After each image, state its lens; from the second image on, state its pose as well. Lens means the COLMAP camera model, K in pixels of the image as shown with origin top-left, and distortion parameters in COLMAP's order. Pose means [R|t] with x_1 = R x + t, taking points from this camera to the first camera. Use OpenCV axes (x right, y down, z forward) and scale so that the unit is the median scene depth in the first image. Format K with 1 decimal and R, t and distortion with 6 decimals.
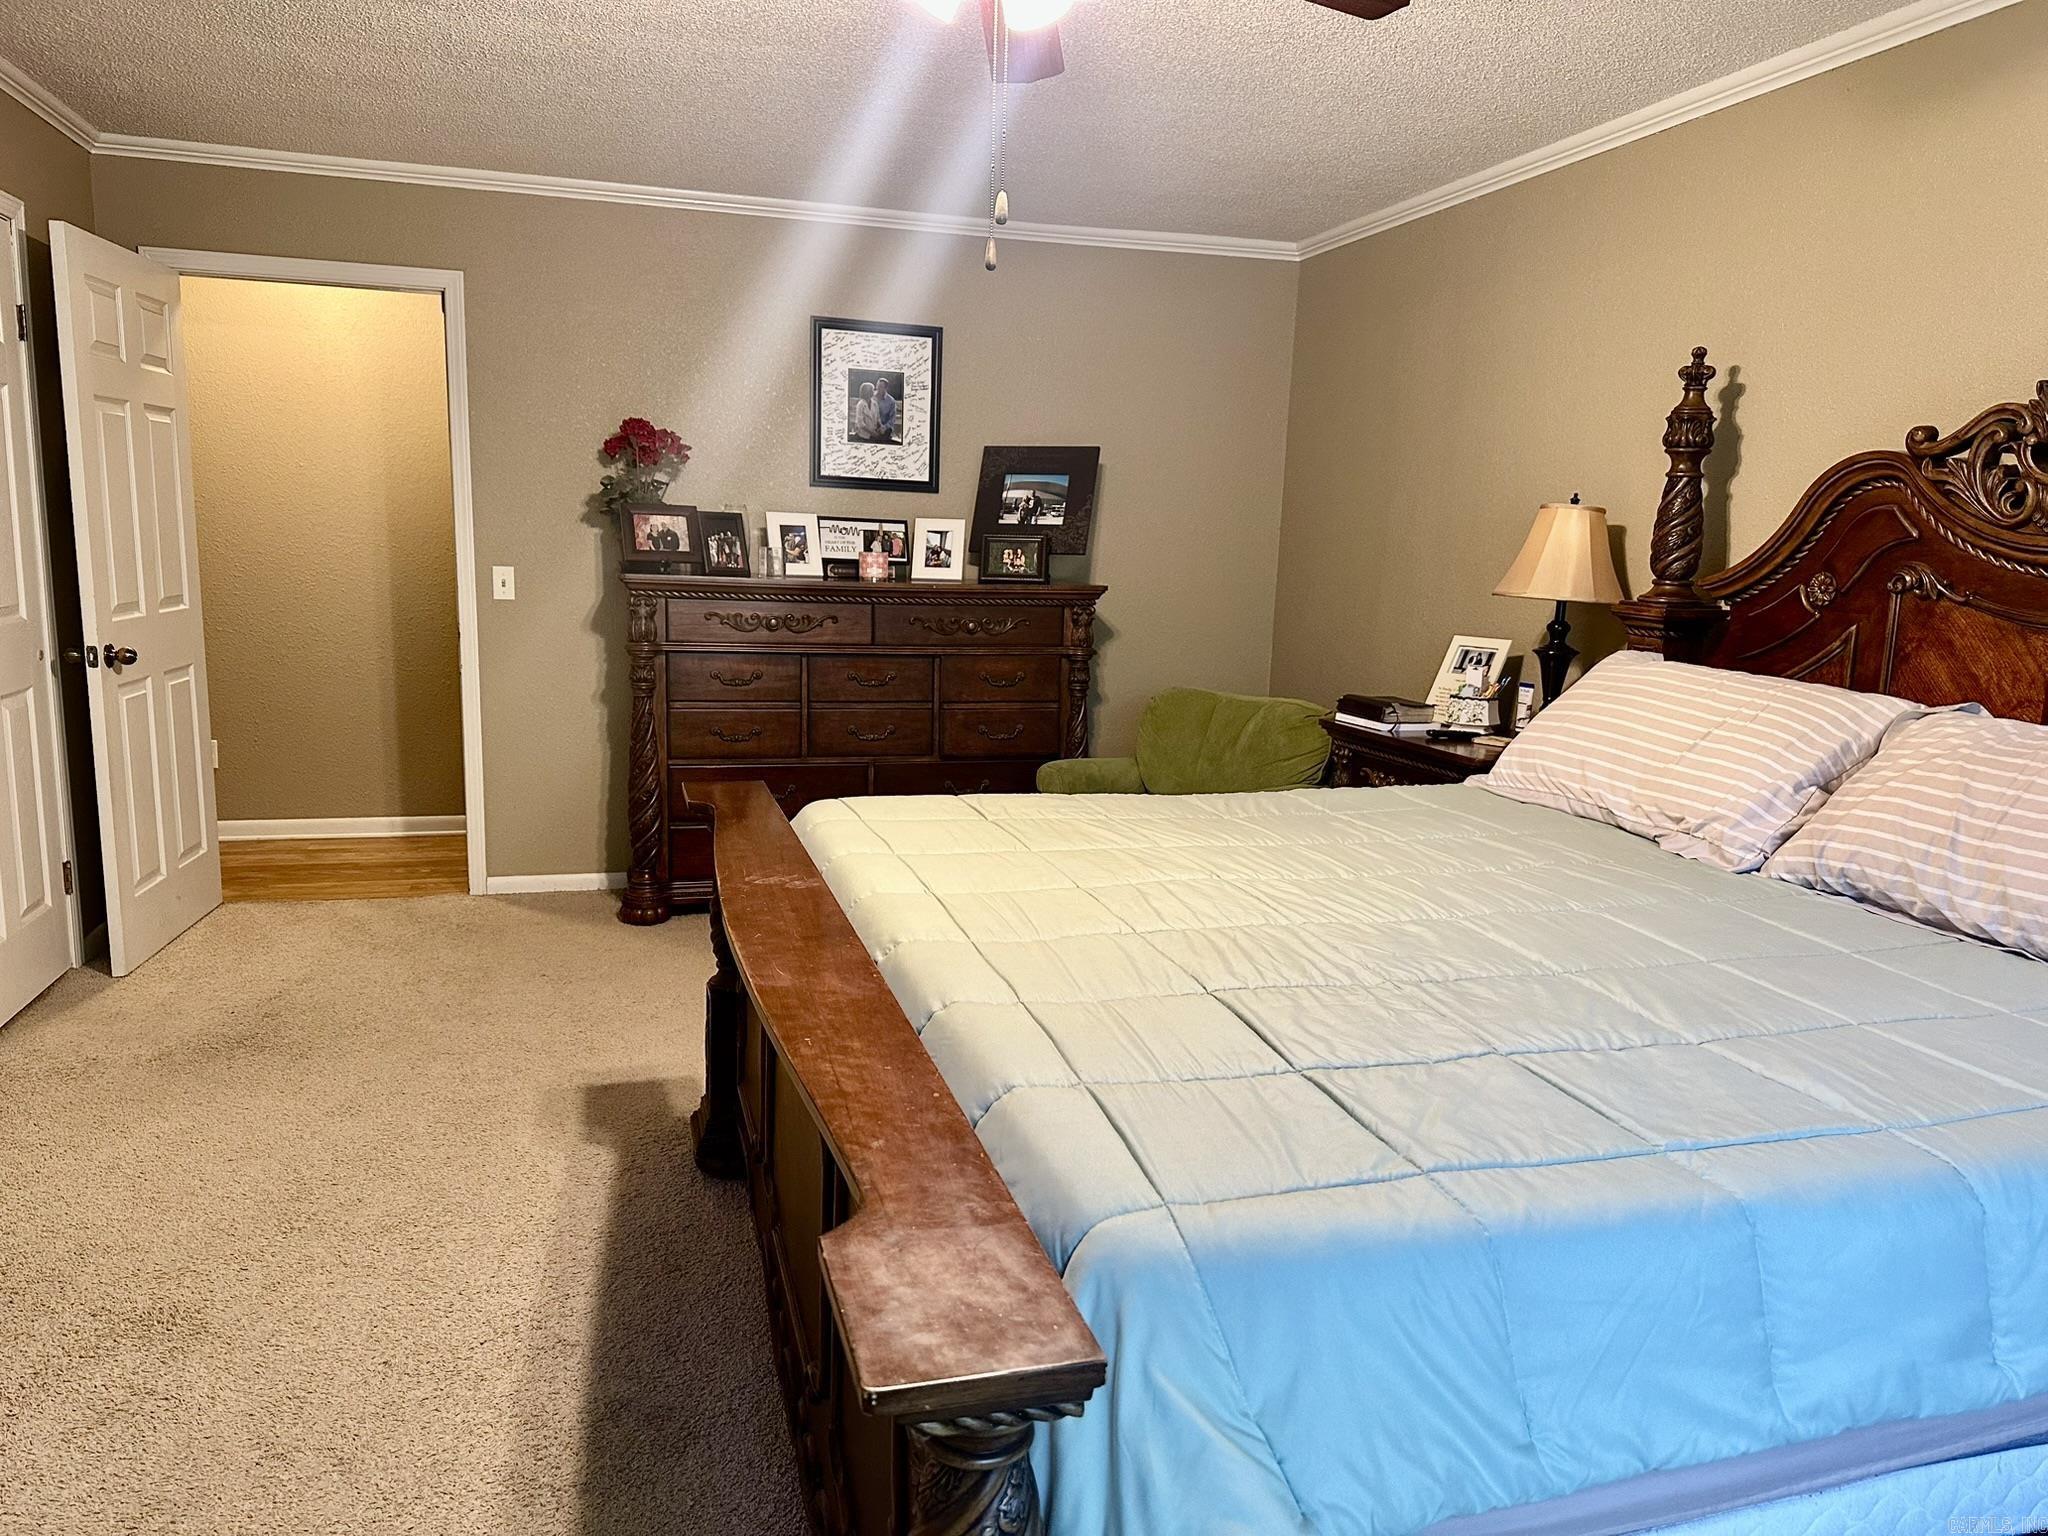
lens RADIAL K [[1435.7, 0, 1030.7], [0, 1435.7, 785.4], [0, 0, 1]] dist [0.091676, -0.117690]
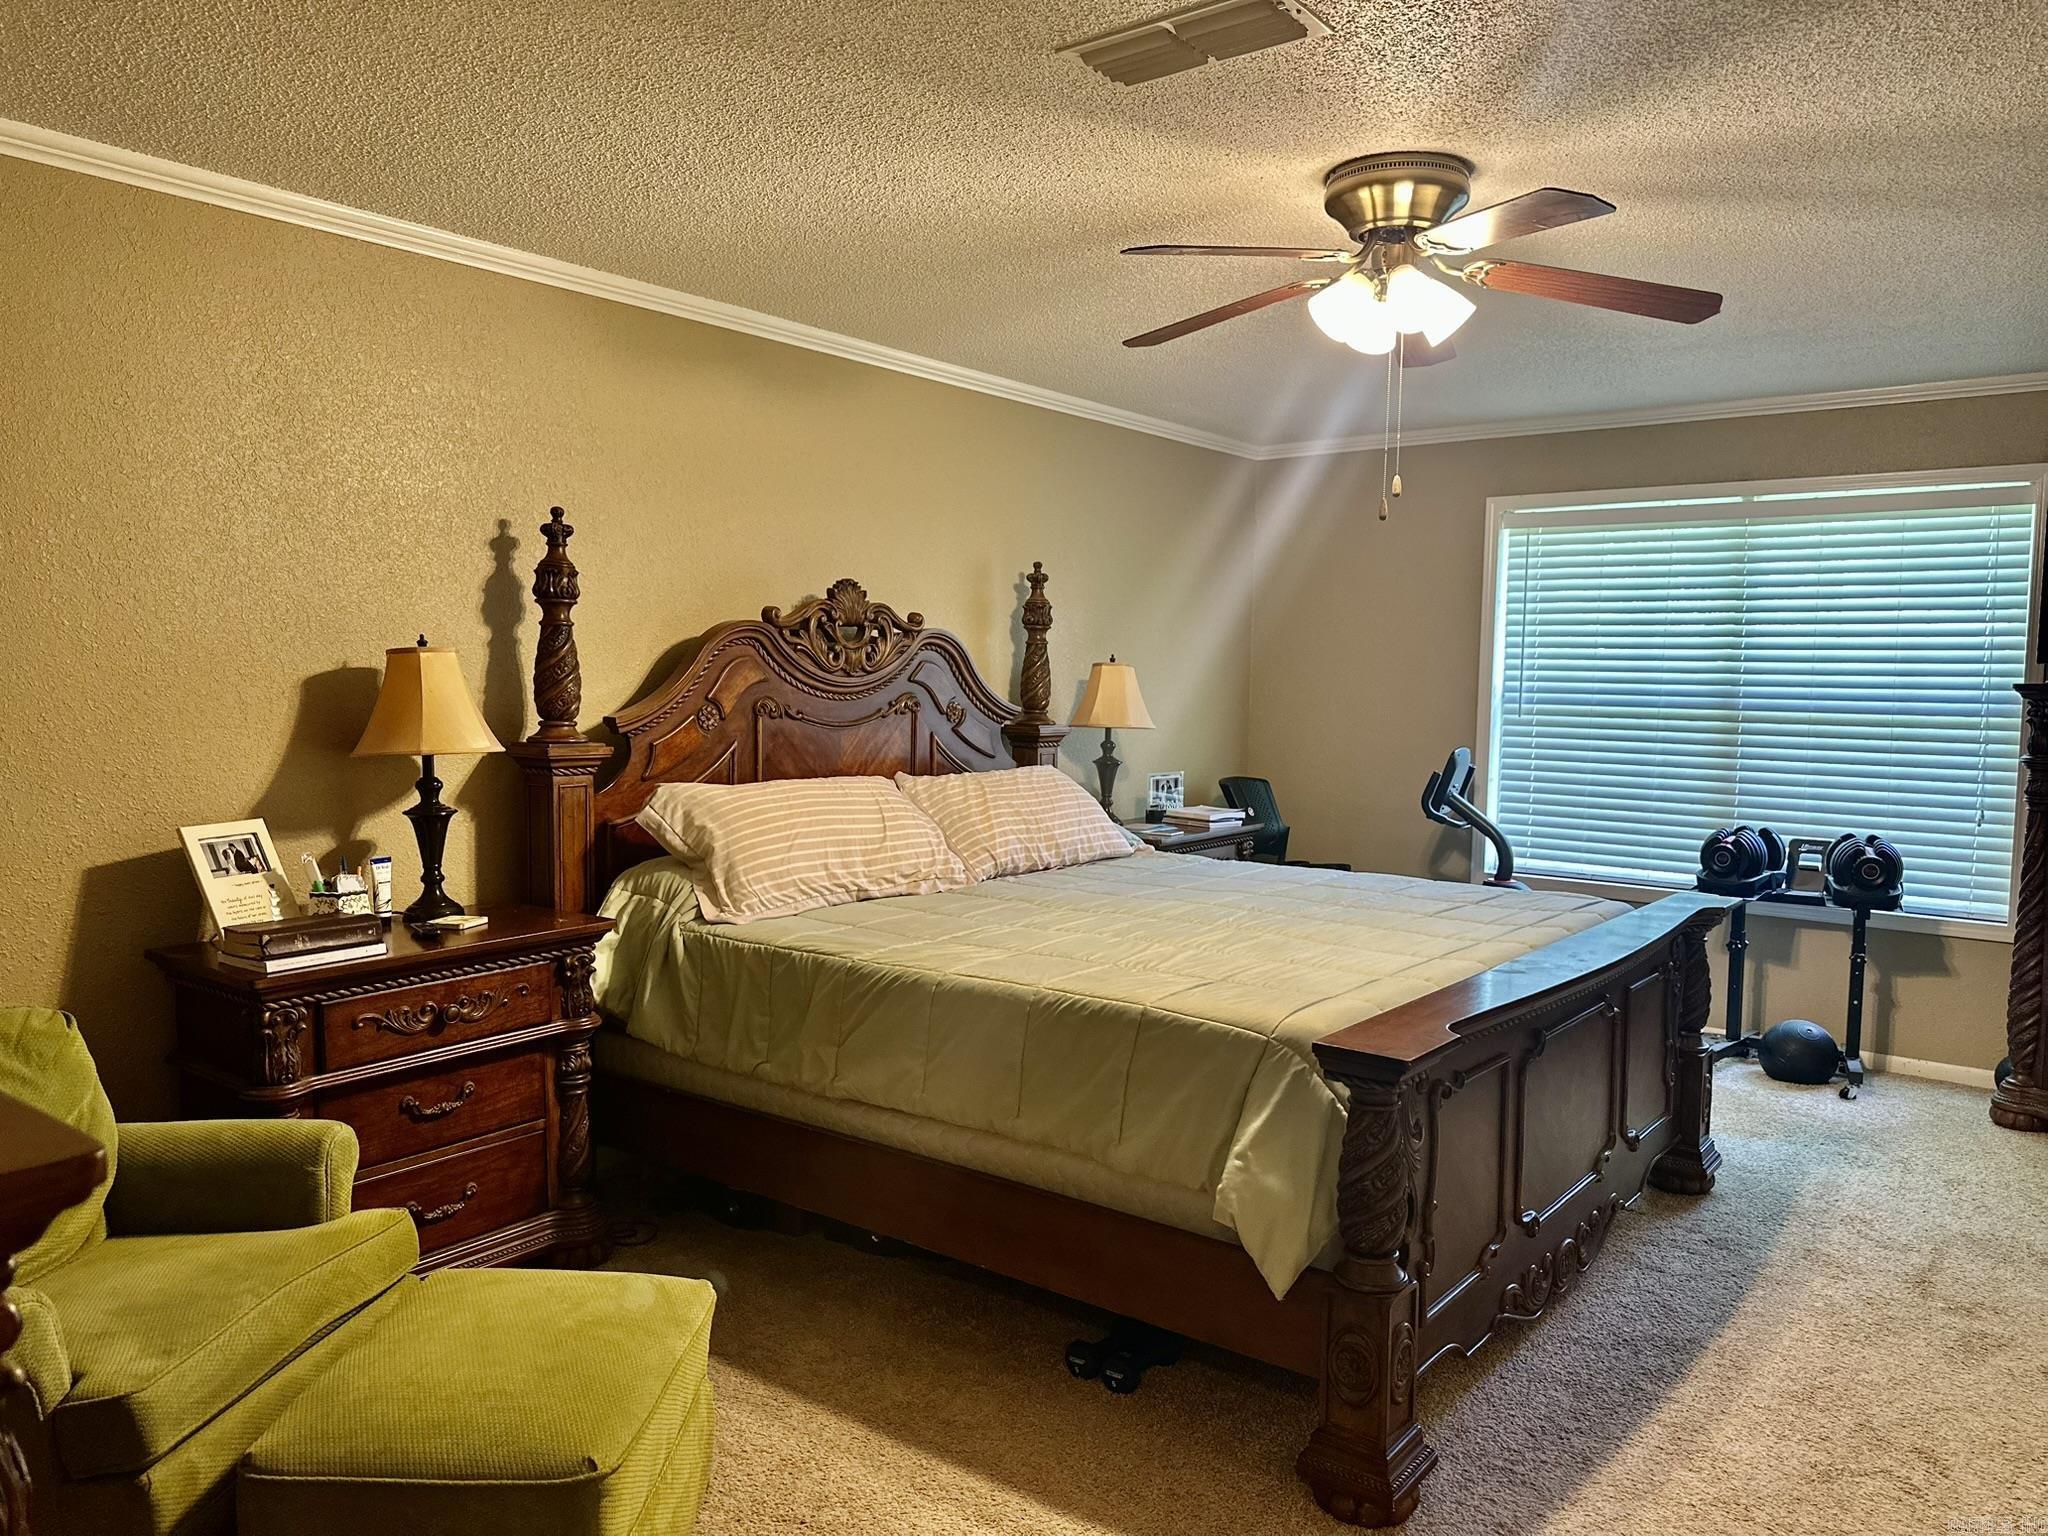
lens RADIAL K [[1435.7, 0, 1028.8], [0, 1435.7, 769.3], [0, 0, 1]] dist [0.091676, -0.117690]
pose [[-0.591467, -0.096741, 0.800505, -0.442473], [0.107741, 0.974392, 0.197362, -0.201018], [-0.799099, 0.202980, -0.565898, 0.965475]]
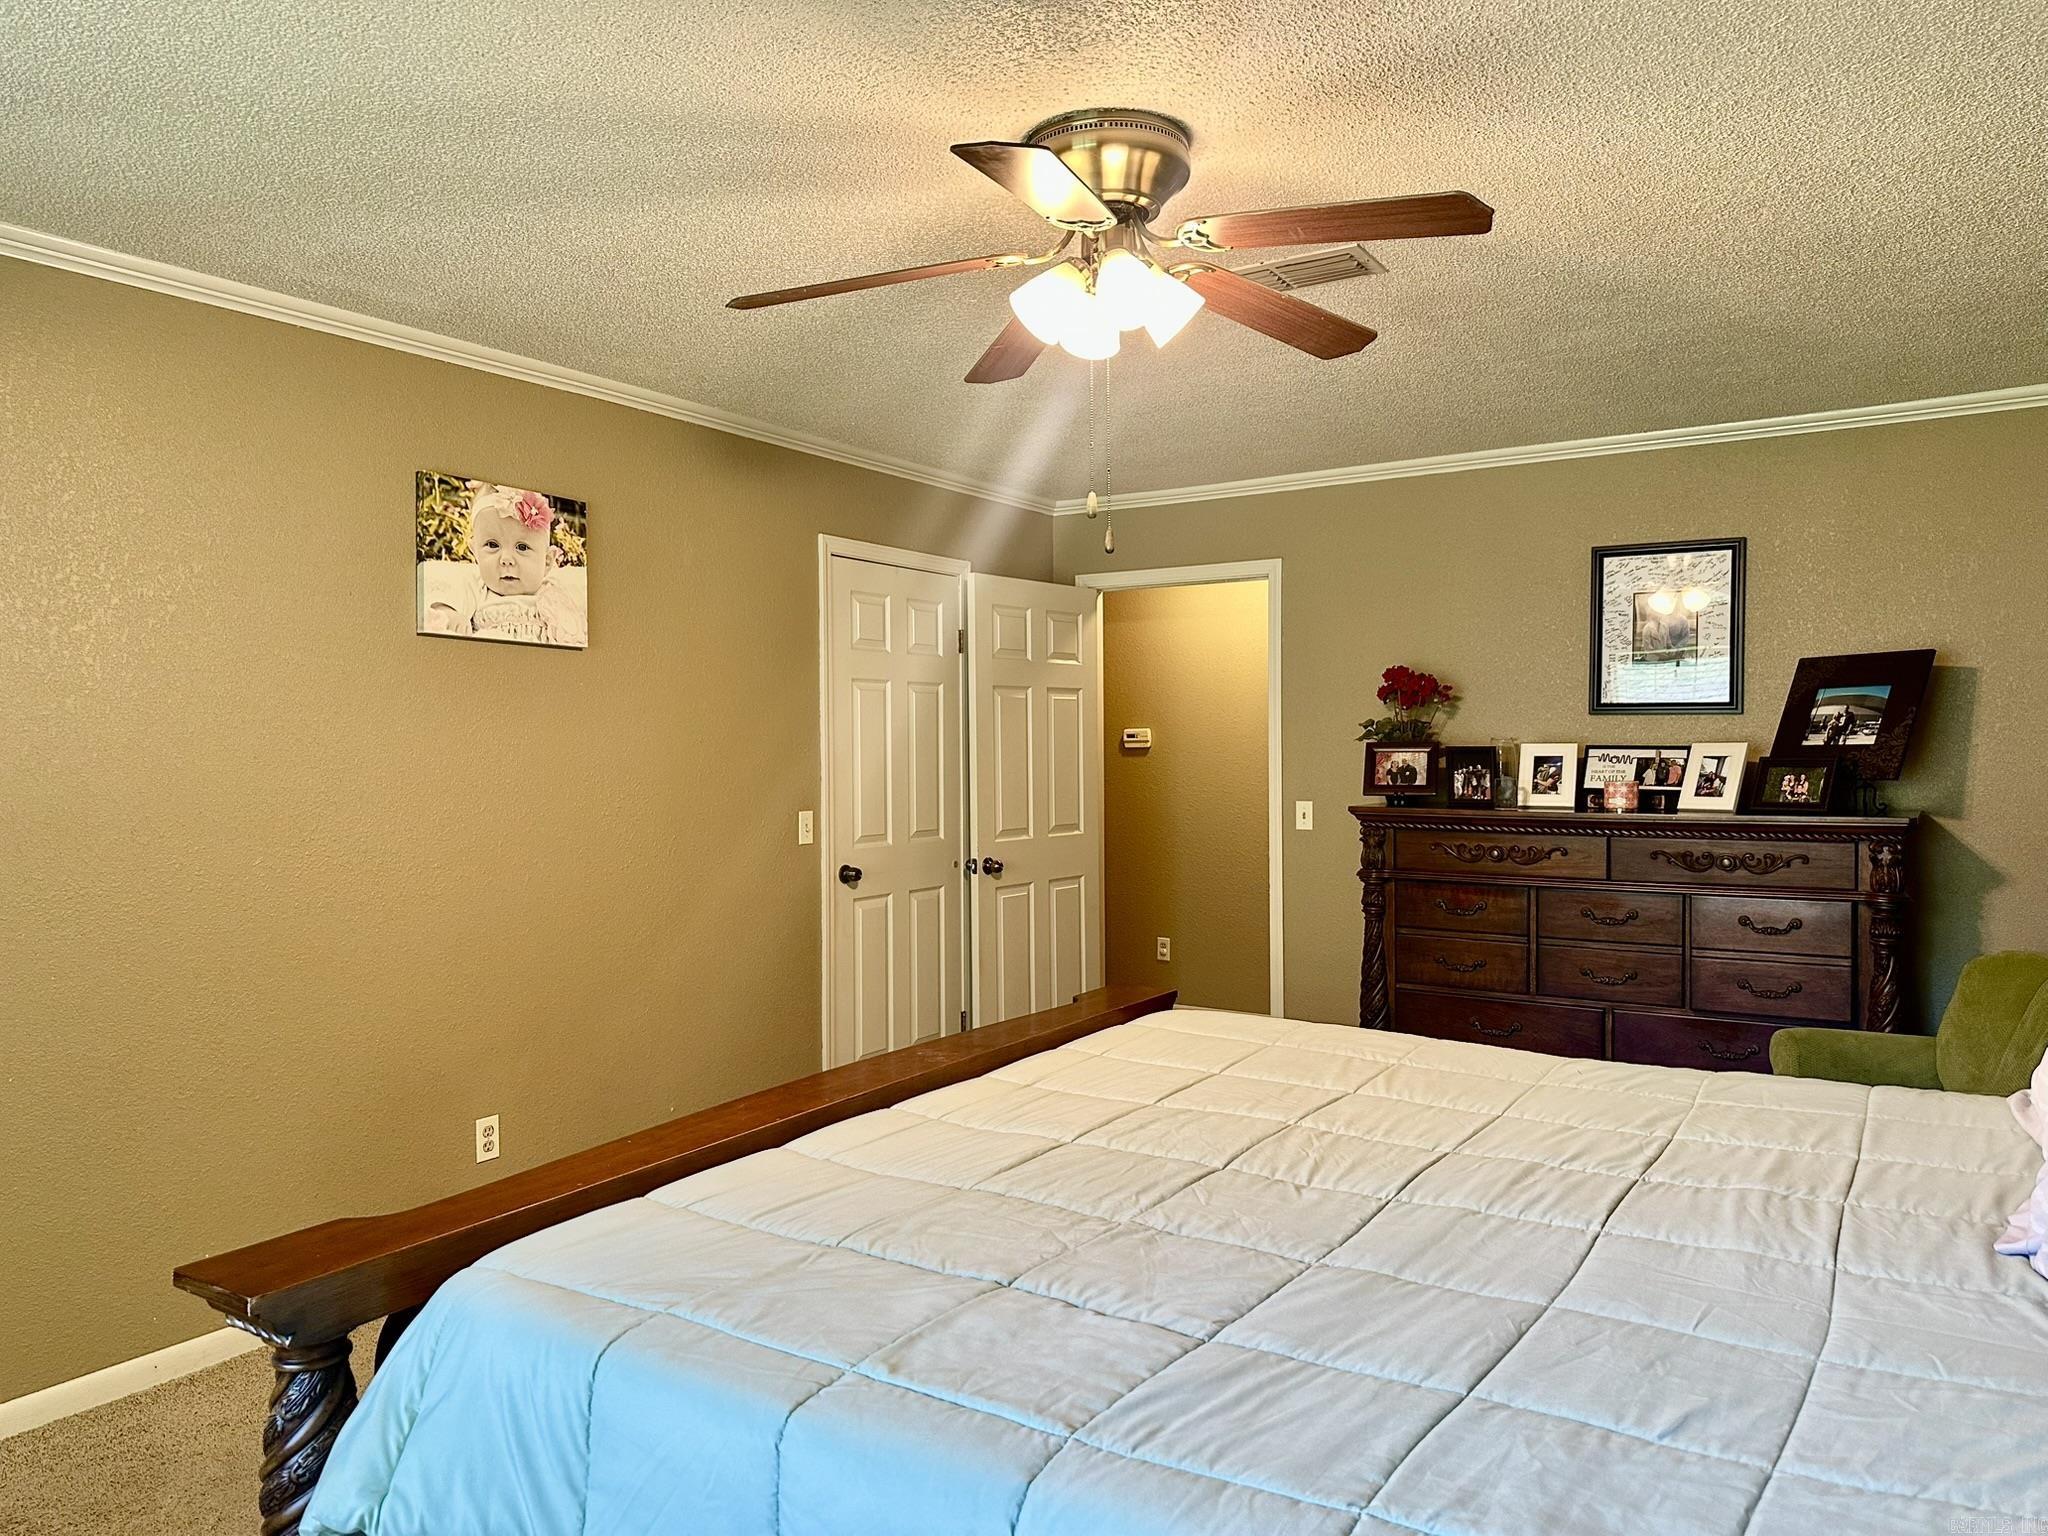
lens RADIAL K [[1435.7, 0, 1038.5], [0, 1435.7, 786.8], [0, 0, 1]] dist [0.091676, -0.117690]
pose [[0.646815, -0.013387, -0.762529, 0.376126], [-0.107816, 0.988199, -0.108804, -0.015796], [0.754987, 0.152589, 0.637739, 0.117961]]
